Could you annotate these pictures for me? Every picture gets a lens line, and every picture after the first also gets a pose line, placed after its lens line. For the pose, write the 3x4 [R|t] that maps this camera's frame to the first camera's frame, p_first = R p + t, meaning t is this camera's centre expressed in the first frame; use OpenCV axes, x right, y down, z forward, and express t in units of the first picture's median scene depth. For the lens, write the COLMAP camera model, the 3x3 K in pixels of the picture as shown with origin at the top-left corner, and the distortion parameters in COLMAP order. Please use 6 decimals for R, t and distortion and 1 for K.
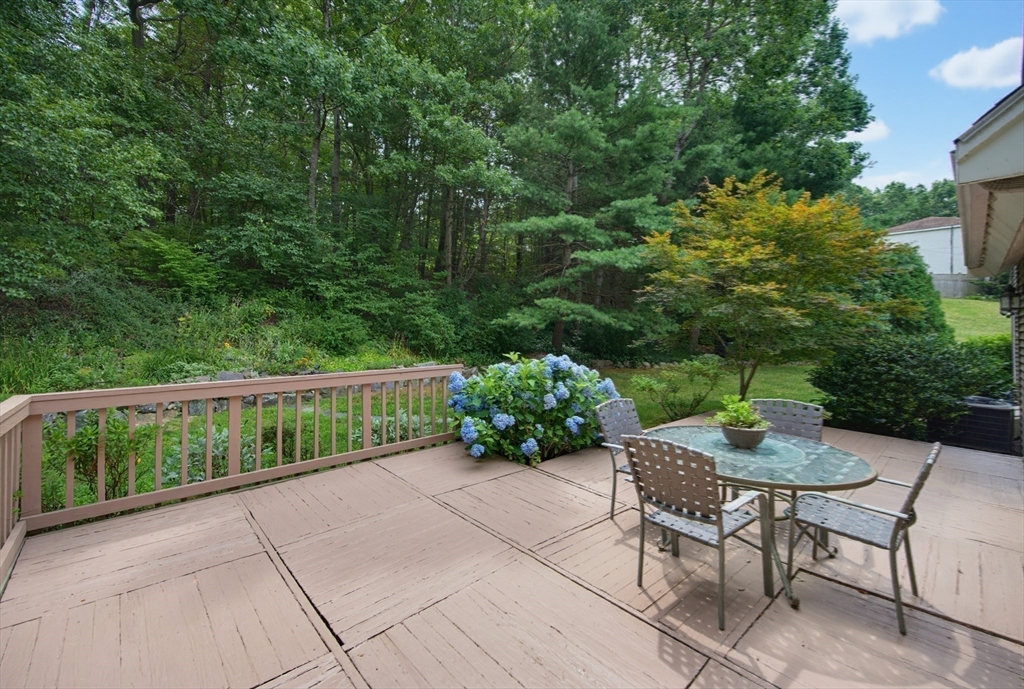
lens RADIAL K [[417.2, 0, 496.8], [0, 417.2, 321.7], [0, 0, 1]] dist [0.007620, -0.001401]
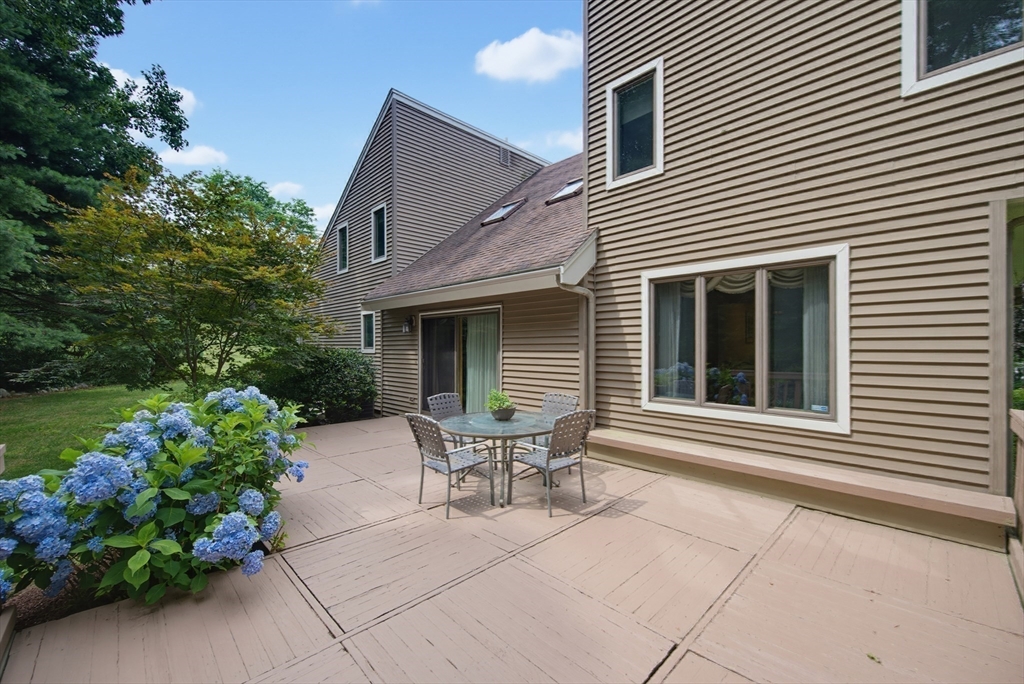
lens RADIAL K [[417.2, 0, 510.0], [0, 417.2, 341.6], [0, 0, 1]] dist [0.007620, -0.001401]
pose [[-0.035318, -0.003914, 0.999368, -1.078020], [-0.006893, 0.999969, 0.003673, -0.011193], [-0.999352, -0.006759, -0.035344, 1.108528]]
